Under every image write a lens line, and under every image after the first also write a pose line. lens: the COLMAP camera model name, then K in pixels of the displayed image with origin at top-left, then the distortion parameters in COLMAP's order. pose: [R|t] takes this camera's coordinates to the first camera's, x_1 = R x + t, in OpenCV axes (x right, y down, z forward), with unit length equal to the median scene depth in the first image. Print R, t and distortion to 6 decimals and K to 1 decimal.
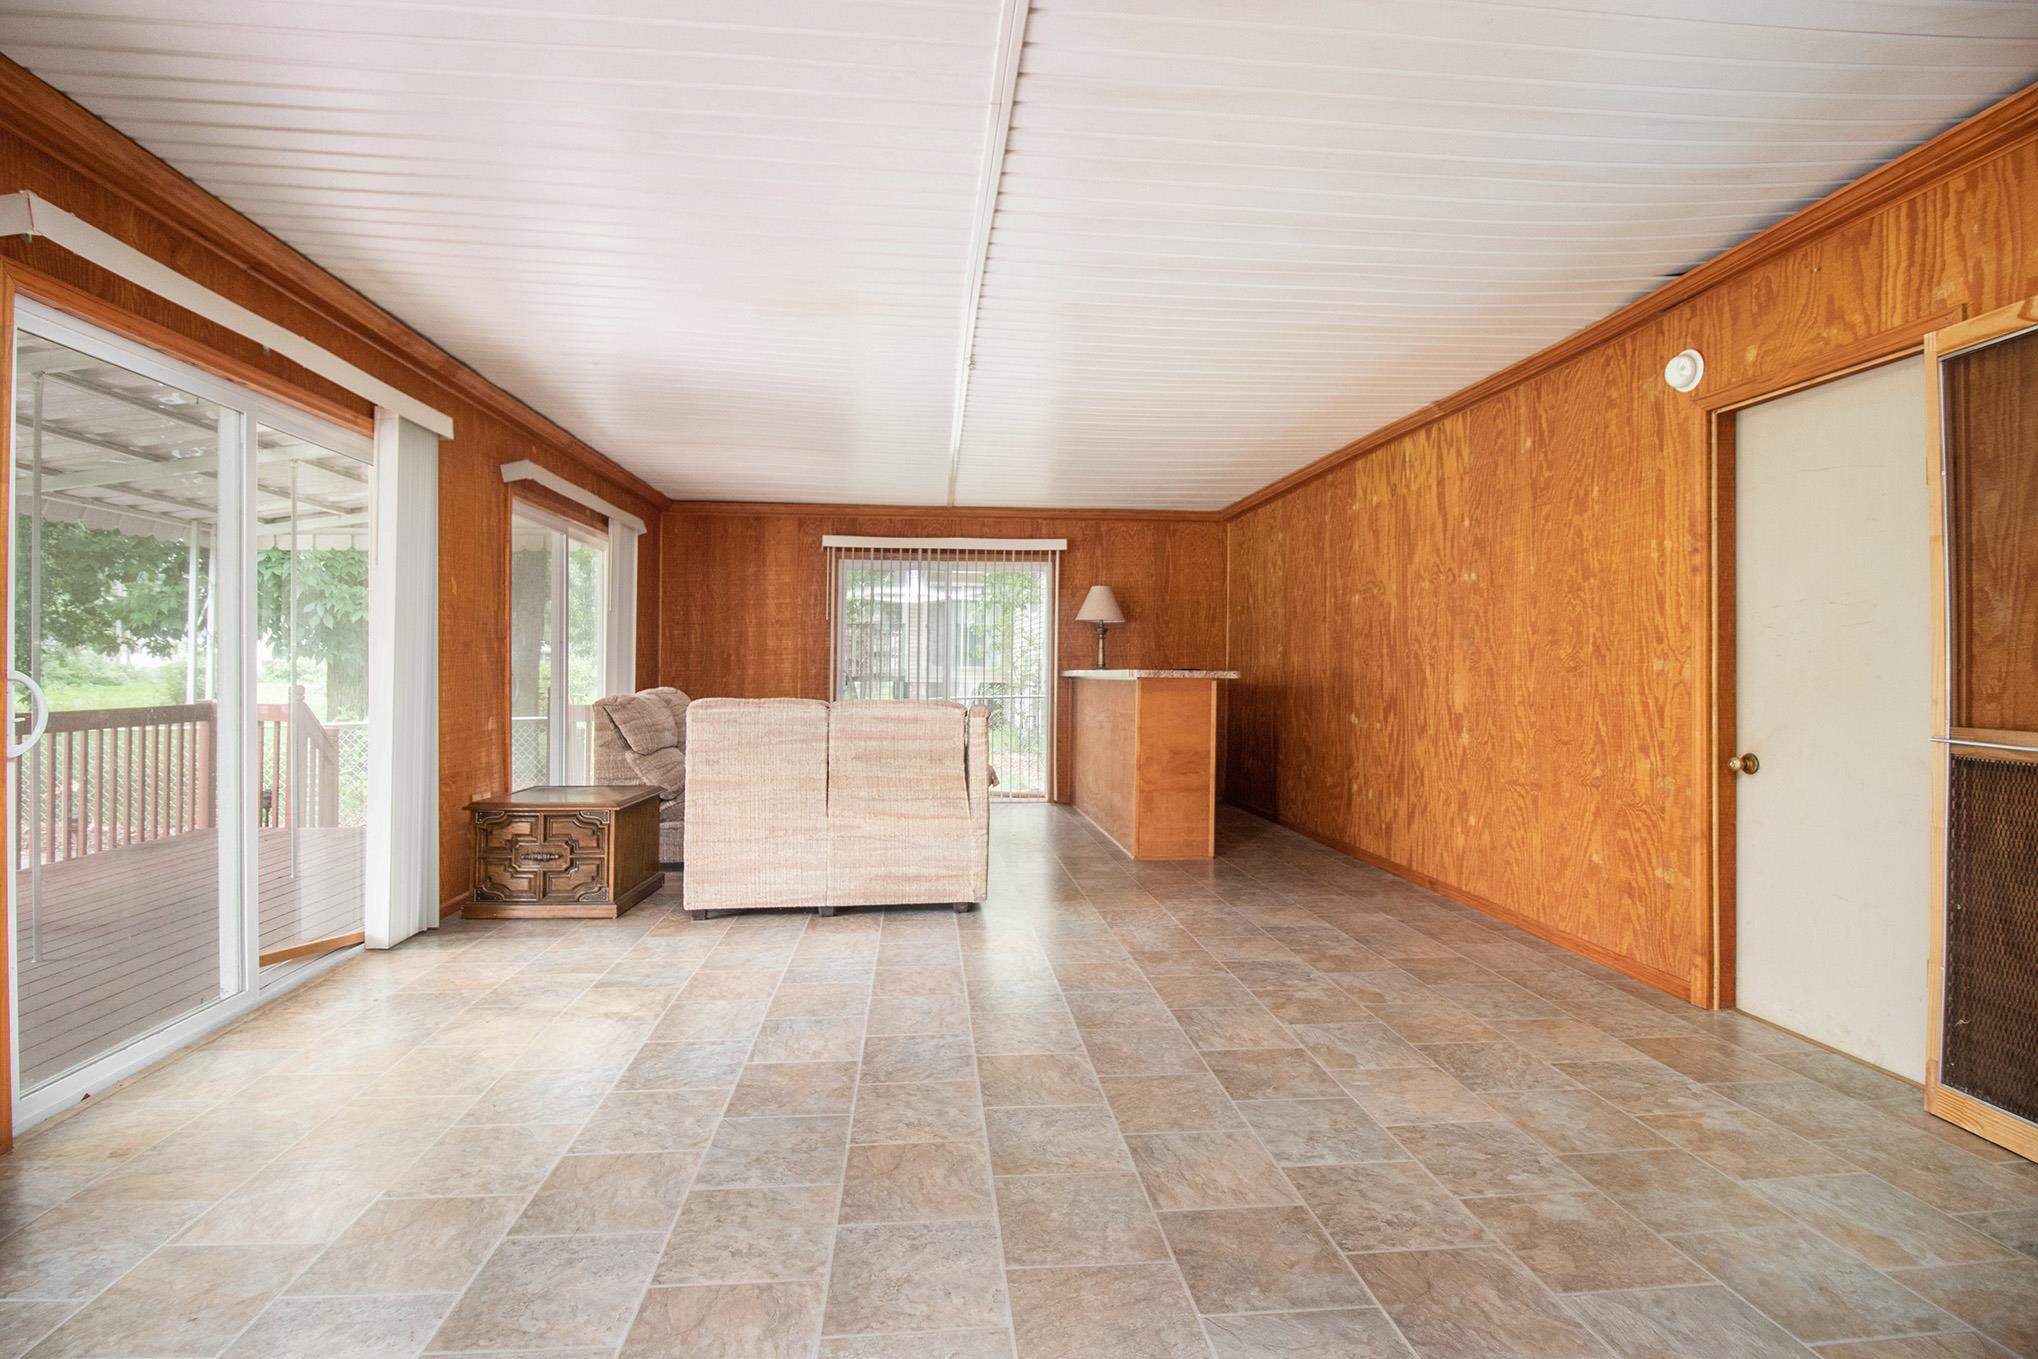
lens RADIAL K [[967.2, 0, 1021.1], [0, 967.2, 671.0], [0, 0, 1]] dist [-0.014765, -0.003699]
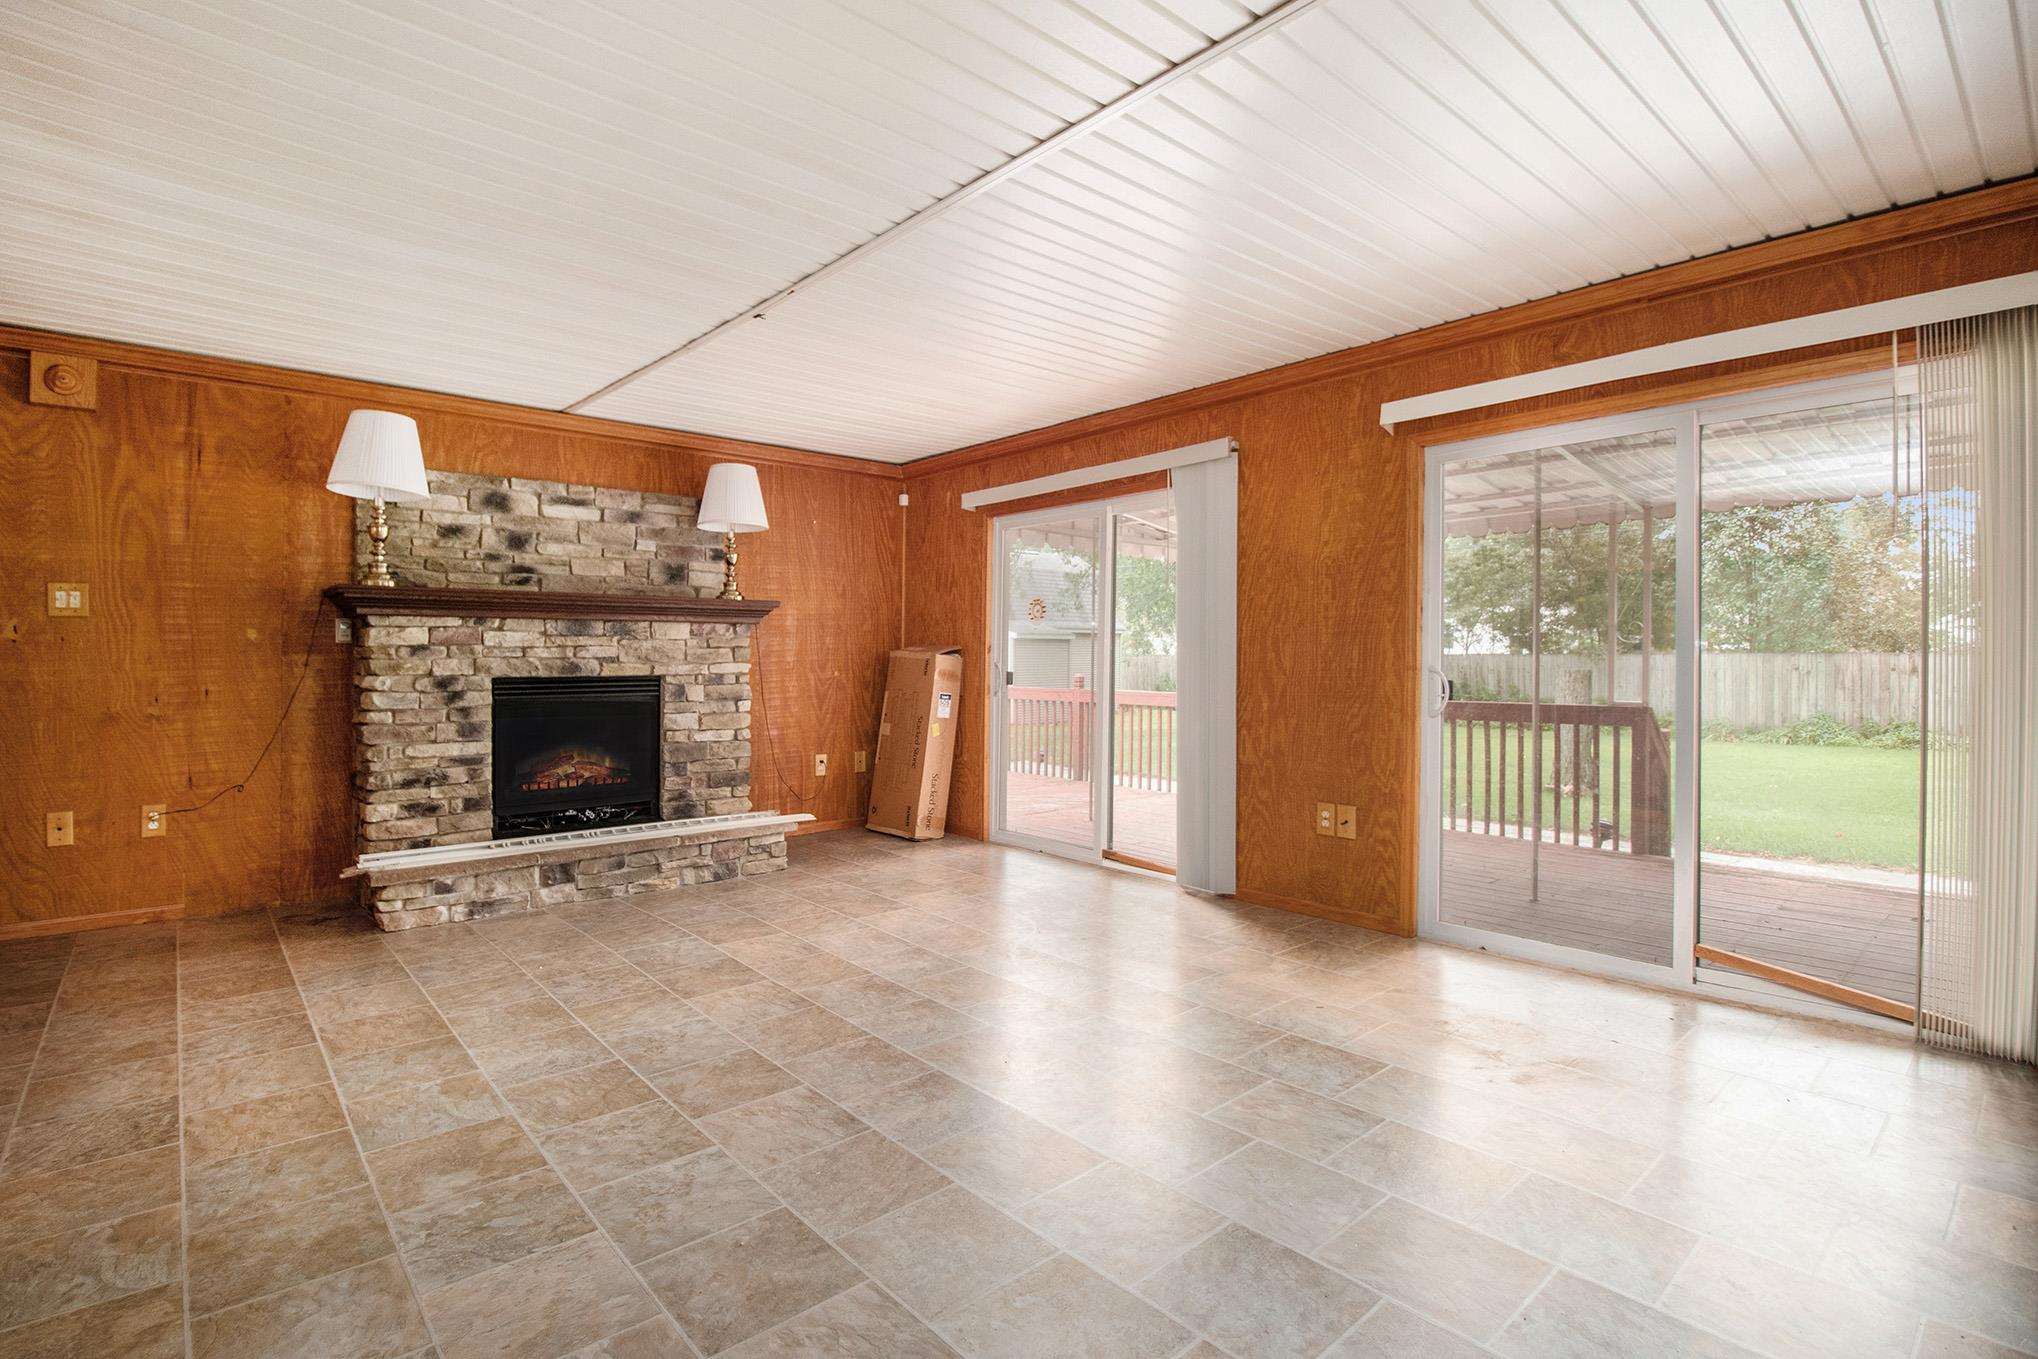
lens RADIAL K [[967.2, 0, 1015.3], [0, 967.2, 669.3], [0, 0, 1]] dist [-0.014765, -0.003699]
pose [[-0.811644, 0.001295, -0.584151, 0.626653], [-0.004553, 0.999953, 0.008543, -0.018844], [0.584134, 0.009593, -0.811600, 2.065880]]
